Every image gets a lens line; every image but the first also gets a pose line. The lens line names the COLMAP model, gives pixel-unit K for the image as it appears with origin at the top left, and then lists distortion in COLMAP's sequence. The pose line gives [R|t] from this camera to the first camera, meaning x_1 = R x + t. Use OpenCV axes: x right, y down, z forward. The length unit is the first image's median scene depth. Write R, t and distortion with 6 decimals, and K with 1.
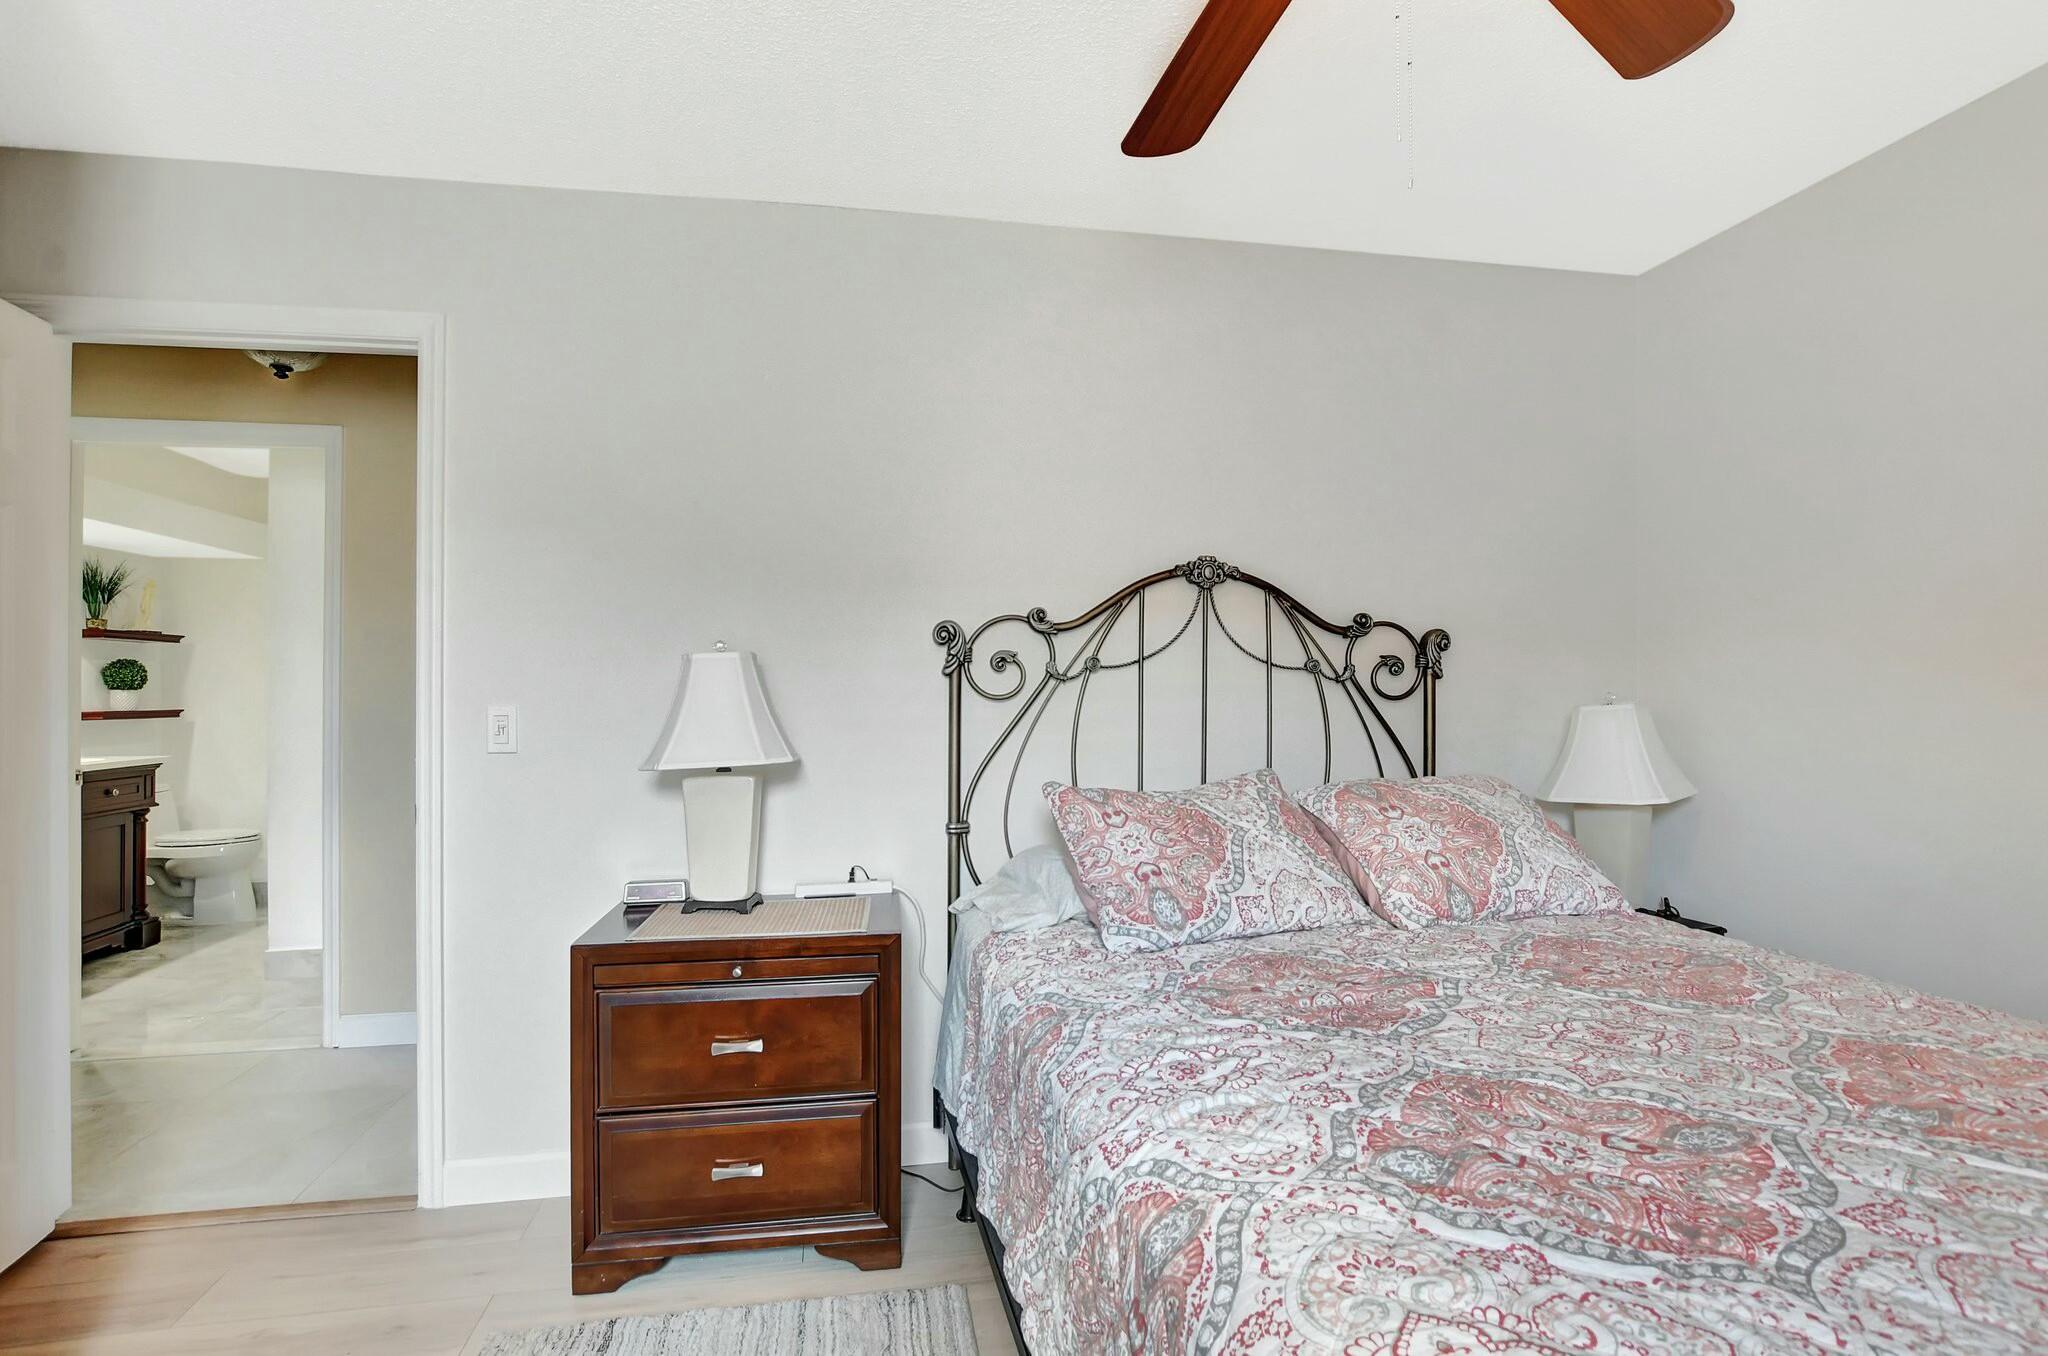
lens RADIAL K [[952.6, 0, 1008.0], [0, 952.6, 700.2], [0, 0, 1]] dist [-0.009682, -0.000448]
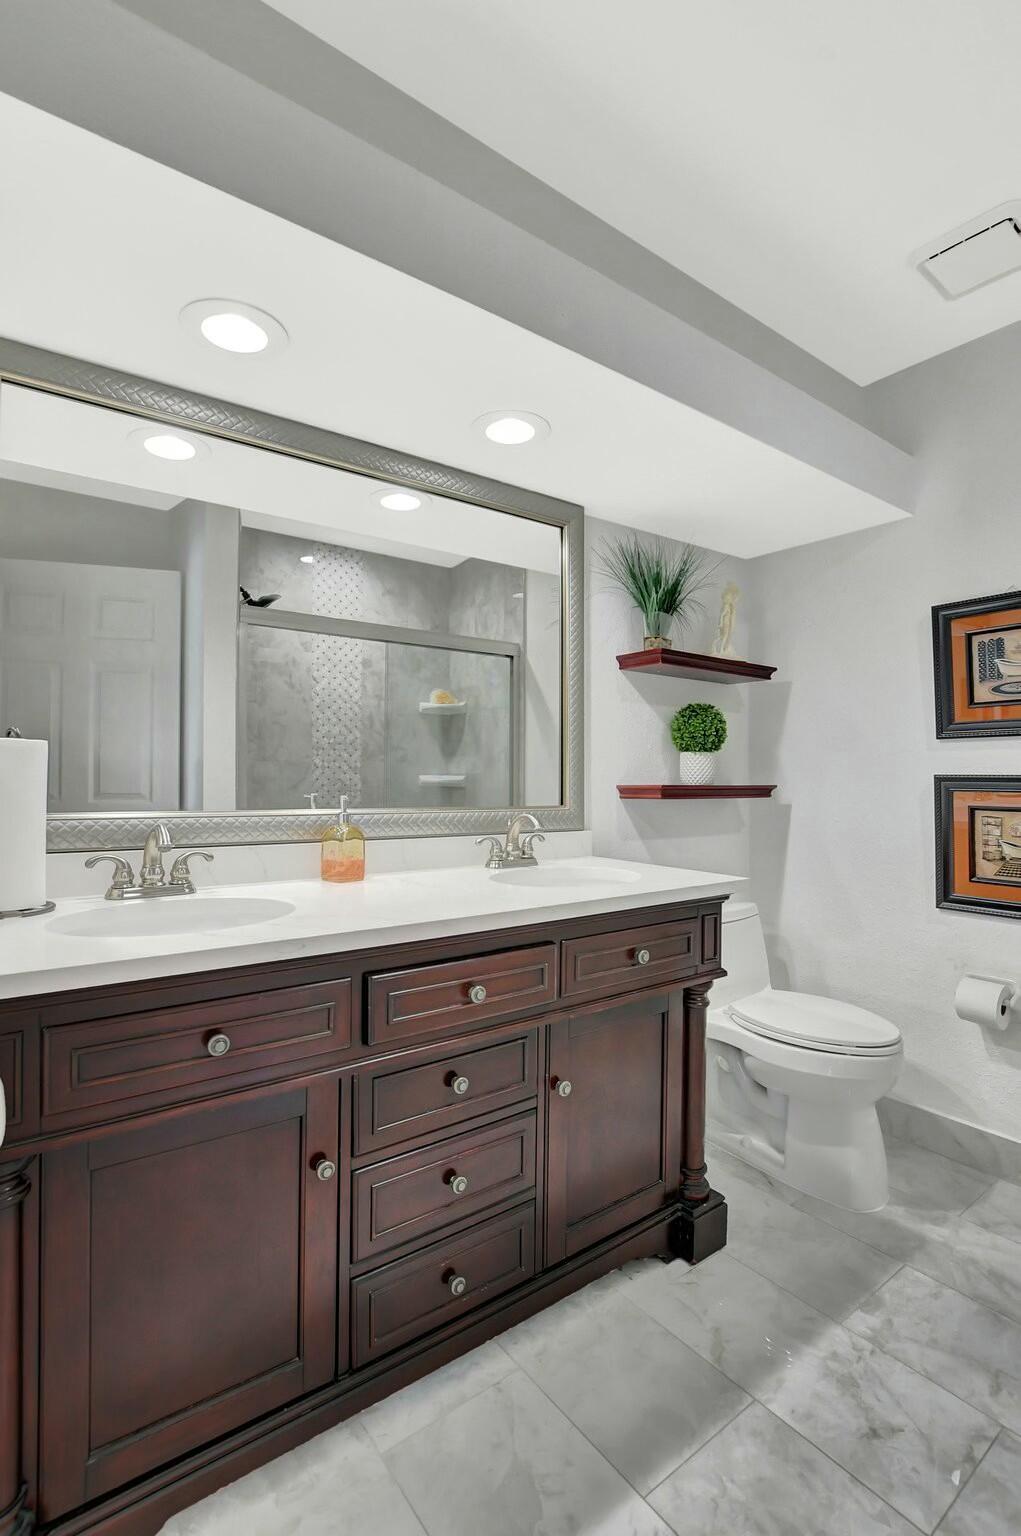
lens RADIAL K [[702.5, 0, 506.4], [0, 702.5, 789.9], [0, 0, 1]] dist [-0.013254, 0.000180]
pose [[0.448820, -0.006310, -0.893600, -0.580835], [0.009570, 0.999952, -0.002254, 0.014286], [0.893571, -0.007540, 0.448858, 0.683096]]
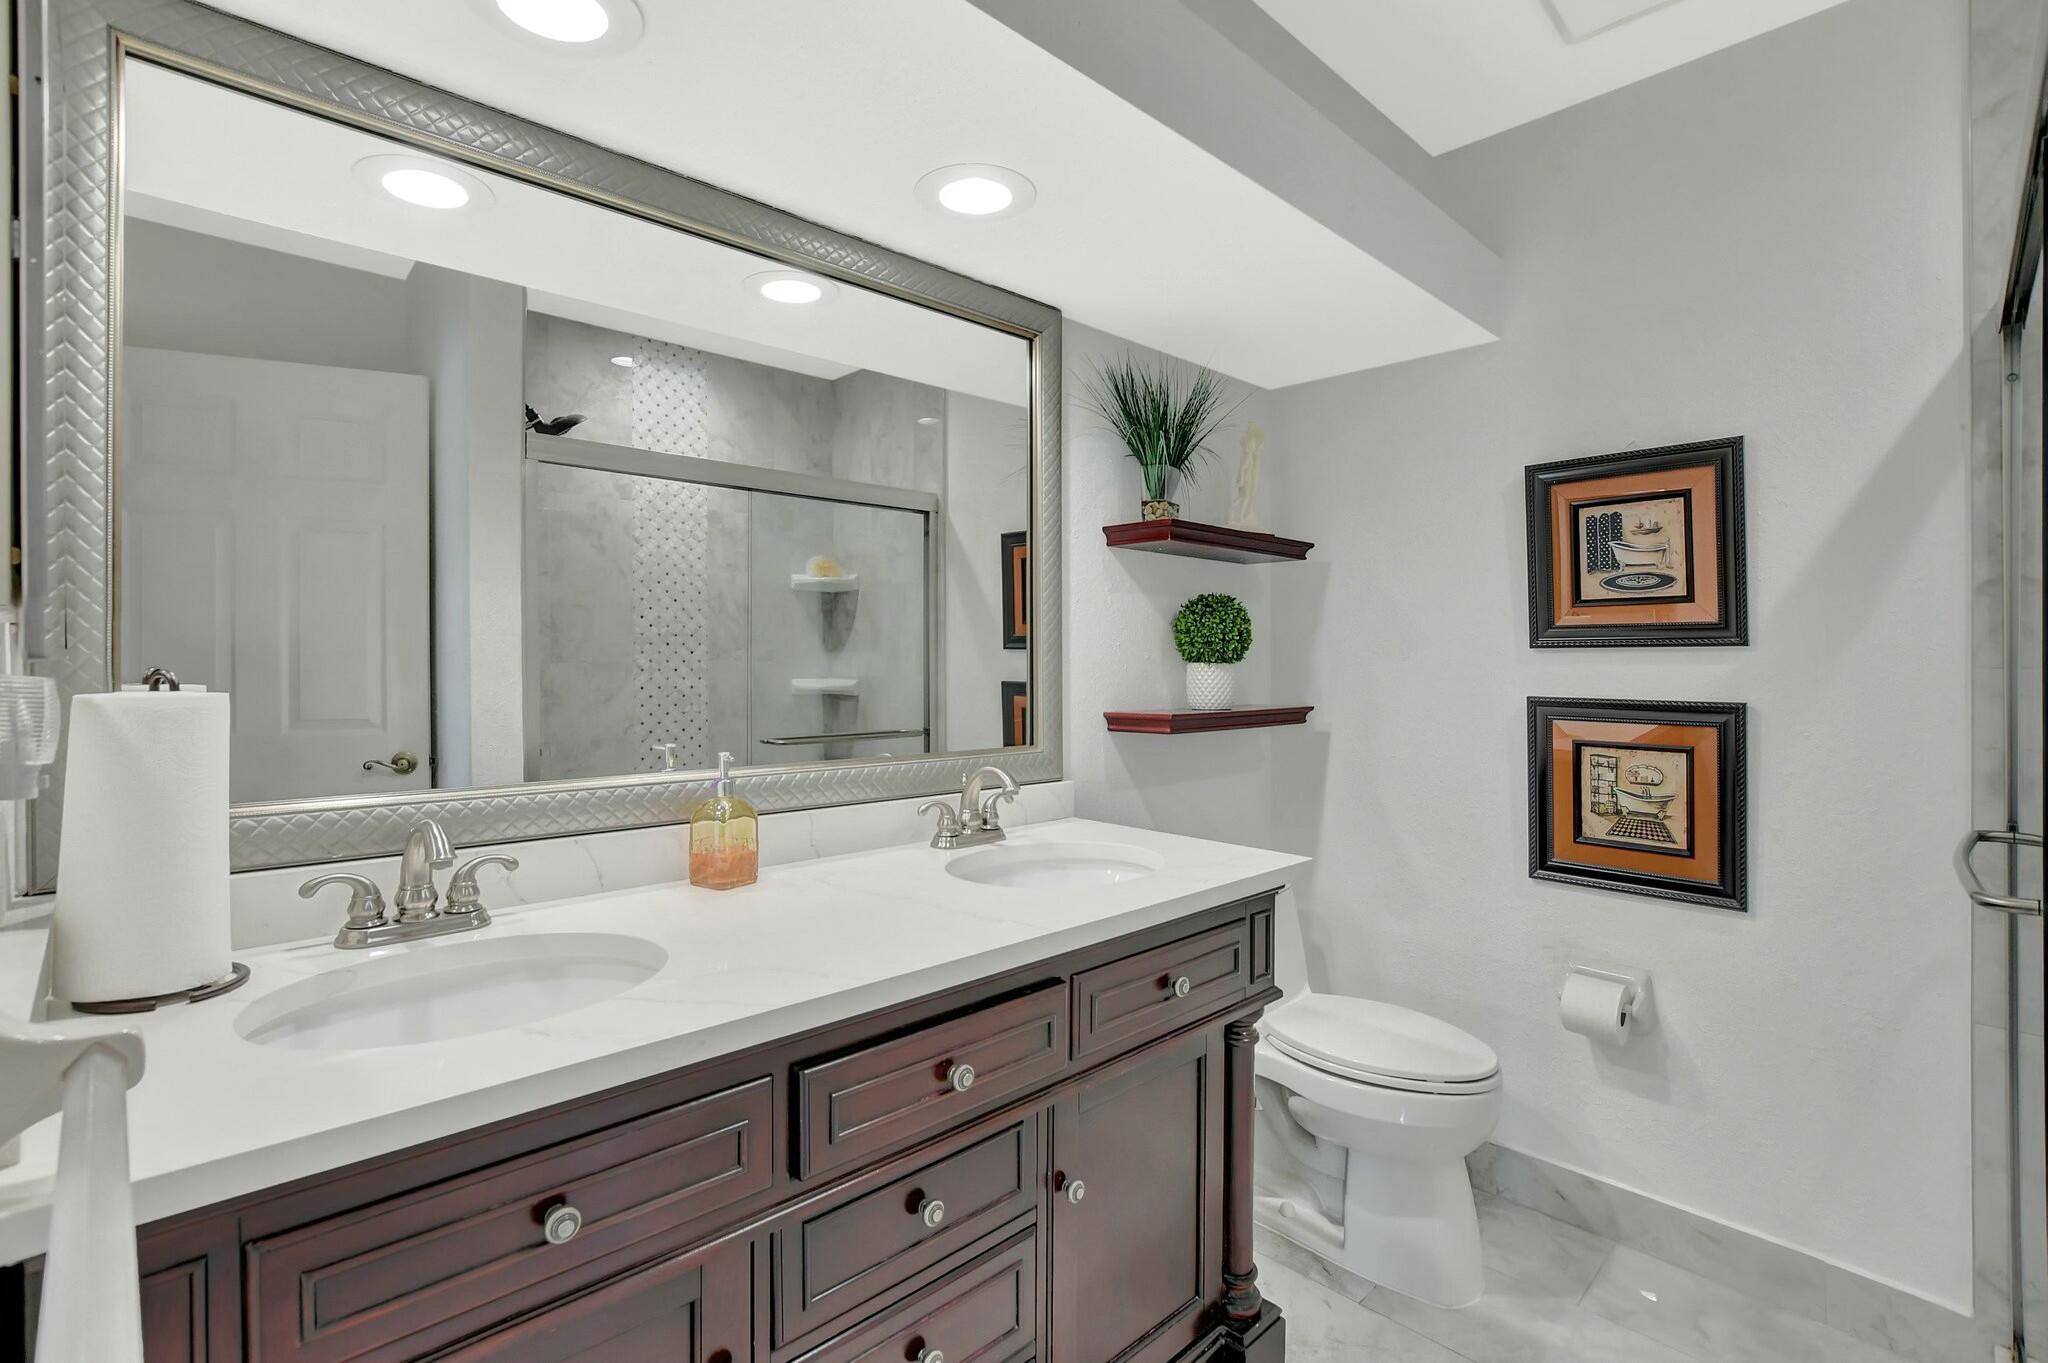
lens RADIAL K [[952.6, 0, 1008.0], [0, 952.6, 703.7], [0, 0, 1]] dist [-0.009682, -0.000448]
pose [[0.557584, 0.015325, -0.829979, -0.620603], [0.012705, 0.999555, 0.026991, -0.005138], [0.830023, -0.025595, 0.557142, 0.674481]]
